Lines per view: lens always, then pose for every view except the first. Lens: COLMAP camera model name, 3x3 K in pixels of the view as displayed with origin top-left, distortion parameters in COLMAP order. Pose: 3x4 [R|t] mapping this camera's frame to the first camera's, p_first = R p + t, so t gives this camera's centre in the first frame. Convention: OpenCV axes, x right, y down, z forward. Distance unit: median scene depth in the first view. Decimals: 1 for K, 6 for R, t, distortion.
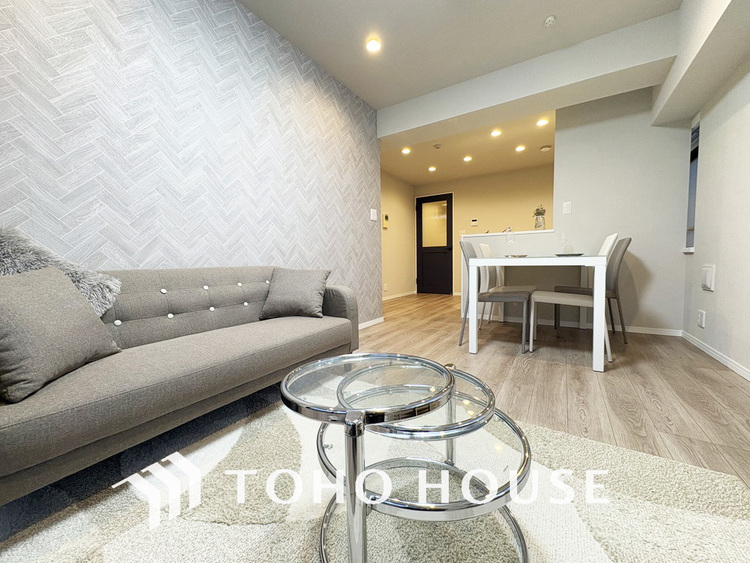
lens RADIAL K [[300.5, 0, 375.7], [0, 300.5, 279.2], [0, 0, 1]] dist [0.010112, -0.000345]
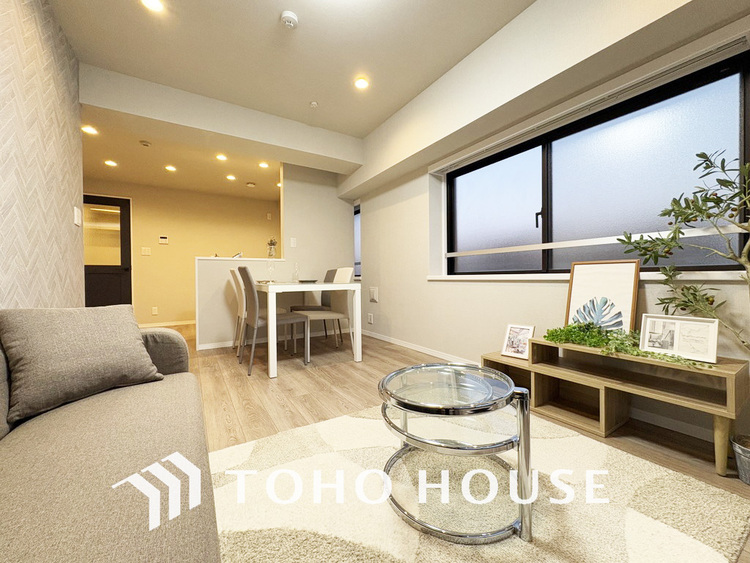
lens RADIAL K [[300.5, 0, 374.5], [0, 300.5, 278.1], [0, 0, 1]] dist [0.010112, -0.000345]
pose [[0.438718, 0.010342, 0.898565, -0.379140], [0.055950, 0.997679, -0.038800, -0.026615], [-0.896881, 0.067297, 0.437121, 0.190427]]
